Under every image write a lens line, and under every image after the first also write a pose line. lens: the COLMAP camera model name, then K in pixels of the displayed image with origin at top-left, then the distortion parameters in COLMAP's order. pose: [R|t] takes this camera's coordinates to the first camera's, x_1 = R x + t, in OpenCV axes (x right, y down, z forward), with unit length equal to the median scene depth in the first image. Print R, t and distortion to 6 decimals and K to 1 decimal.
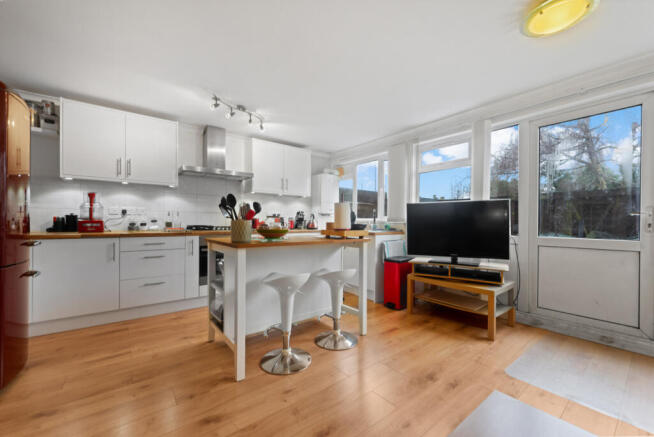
lens RADIAL K [[260.0, 0, 324.7], [0, 260.0, 223.3], [0, 0, 1]] dist [0.002920, -0.001021]
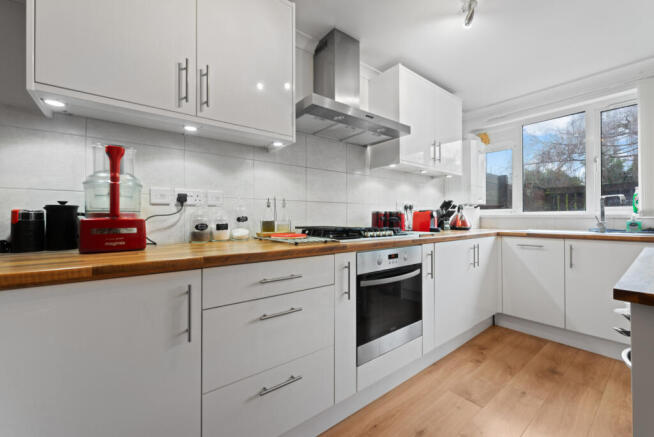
lens RADIAL K [[260.0, 0, 322.0], [0, 260.0, 216.4], [0, 0, 1]] dist [0.002920, -0.001021]
pose [[0.999946, -0.009875, -0.003113, -0.577702], [0.009842, 0.999896, -0.010587, -0.007882], [0.003218, 0.010556, 0.999939, 0.606984]]
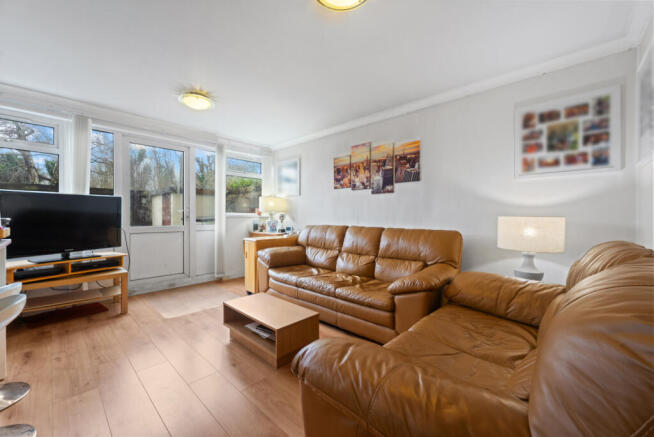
lens RADIAL K [[260.0, 0, 326.3], [0, 260.0, 217.7], [0, 0, 1]] dist [0.002920, -0.001021]
pose [[-0.163272, -0.010409, 0.986526, -0.562798], [-0.000908, 0.999946, 0.010400, -0.007124], [-0.986581, 0.000802, -0.163273, 0.219254]]
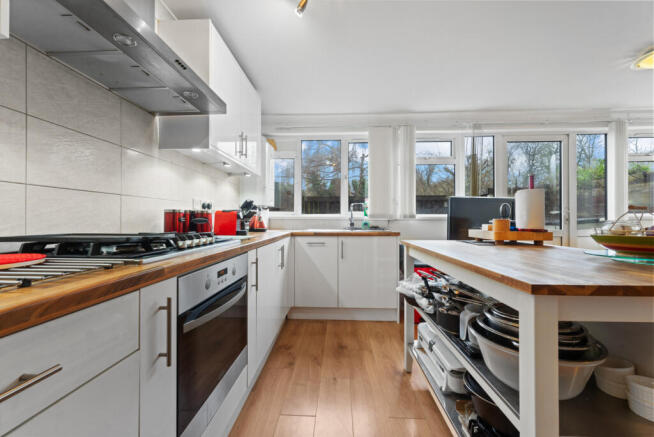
lens RADIAL K [[260.0, 0, 326.5], [0, 260.0, 218.6], [0, 0, 1]] dist [0.002920, -0.001021]
pose [[0.644782, -0.005342, 0.764348, -0.625895], [0.008169, 0.999967, 0.000097, -0.008395], [-0.764323, 0.006181, 0.644804, 0.775375]]
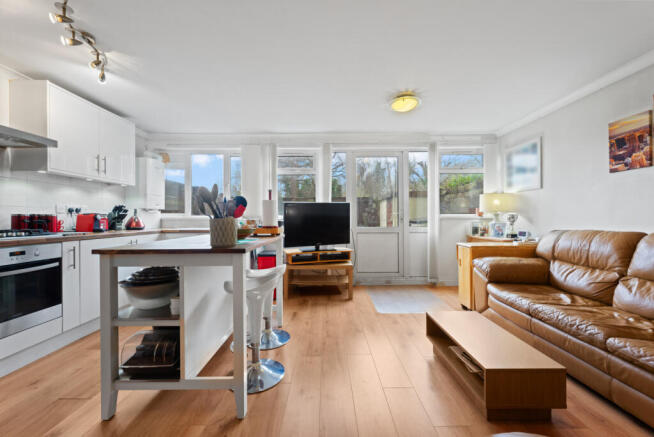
lens RADIAL K [[260.0, 0, 325.5], [0, 260.0, 218.5], [0, 0, 1]] dist [0.002920, -0.001021]
pose [[0.611439, -0.009078, 0.791240, -0.476738], [0.011718, 0.999928, 0.002417, -0.006866], [-0.791205, 0.007794, 0.611501, 0.175557]]
